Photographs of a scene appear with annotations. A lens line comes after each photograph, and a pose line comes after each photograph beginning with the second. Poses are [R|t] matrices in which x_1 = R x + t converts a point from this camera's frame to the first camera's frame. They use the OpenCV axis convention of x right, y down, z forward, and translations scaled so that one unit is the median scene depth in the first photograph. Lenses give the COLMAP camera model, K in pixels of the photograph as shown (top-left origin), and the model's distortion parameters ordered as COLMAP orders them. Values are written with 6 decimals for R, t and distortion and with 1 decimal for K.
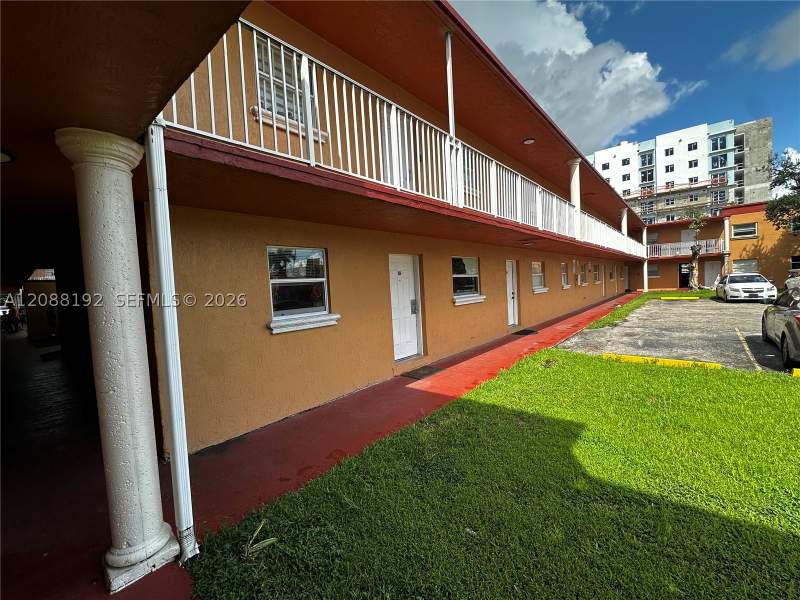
lens RADIAL K [[319.2, 0, 400.0], [0, 319.2, 300.0], [0, 0, 1]] dist [-0.001624, 0.000199]
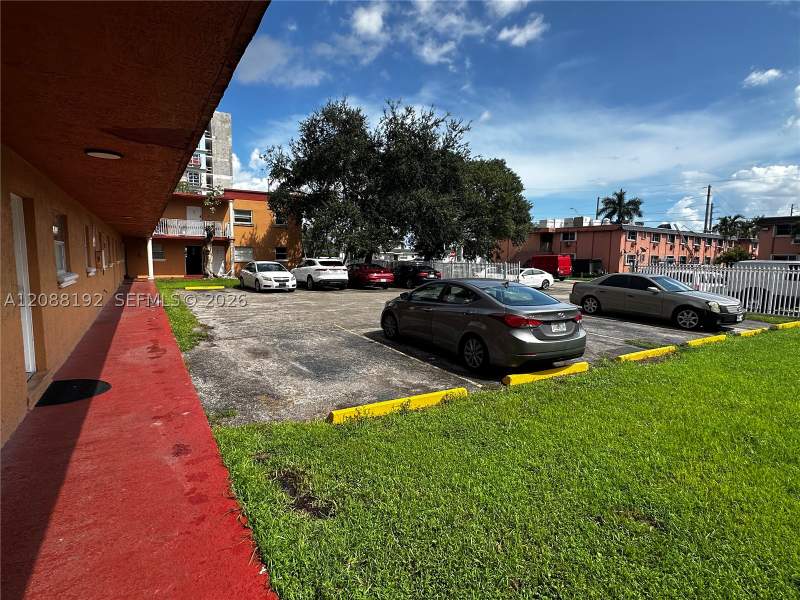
lens RADIAL K [[404.6, 0, 400.0], [0, 404.6, 300.0], [0, 0, 1]] dist [-0.000480, -0.000077]
pose [[0.284312, -0.043850, 0.957729, 0.049373], [0.014981, 0.999035, 0.041294, -0.024792], [-0.958615, 0.002608, 0.284694, 0.554862]]
